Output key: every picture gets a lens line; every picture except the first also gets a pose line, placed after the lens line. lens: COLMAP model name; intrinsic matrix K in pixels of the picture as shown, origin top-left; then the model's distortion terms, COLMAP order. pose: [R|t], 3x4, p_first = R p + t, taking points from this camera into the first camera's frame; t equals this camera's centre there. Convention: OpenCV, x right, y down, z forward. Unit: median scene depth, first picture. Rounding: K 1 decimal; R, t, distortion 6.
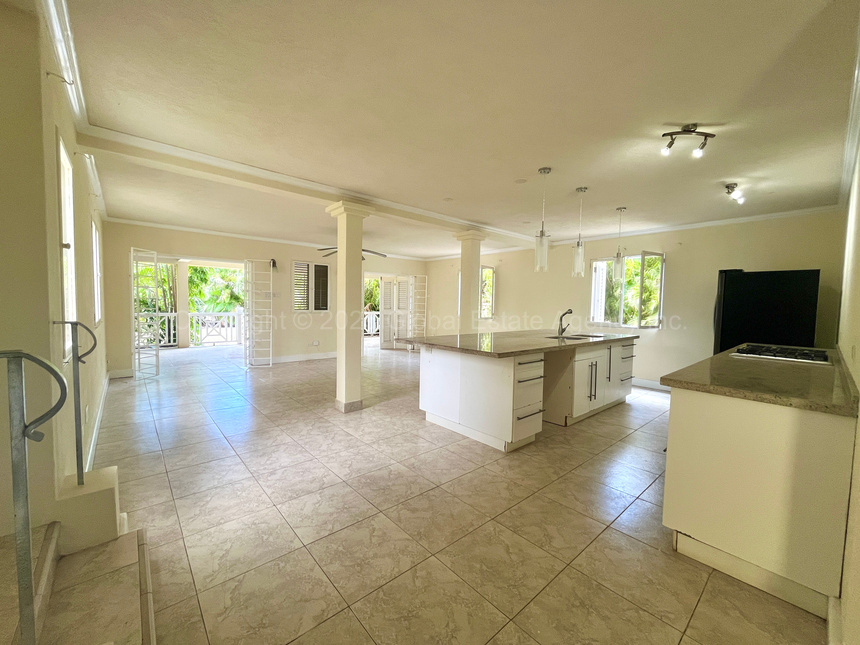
lens RADIAL K [[348.6, 0, 428.1], [0, 348.6, 322.8], [0, 0, 1]] dist [-0.000243, -0.000087]
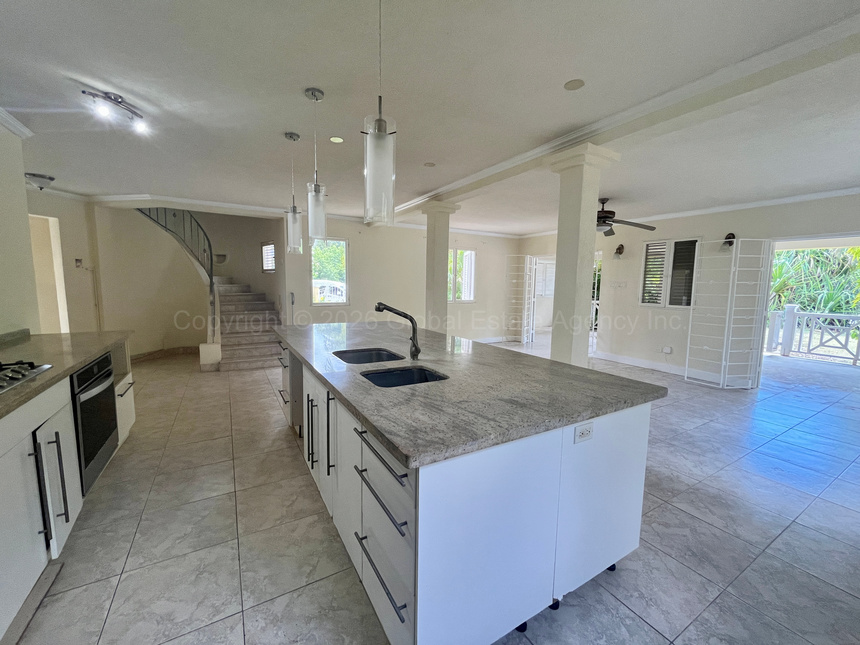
lens RADIAL K [[348.6, 0, 427.7], [0, 348.6, 325.5], [0, 0, 1]] dist [-0.000243, -0.000087]
pose [[-0.186837, 0.075962, -0.979450, 1.059664], [-0.071851, 0.993279, 0.090741, -0.051440], [0.979760, 0.087328, -0.180123, 1.395593]]
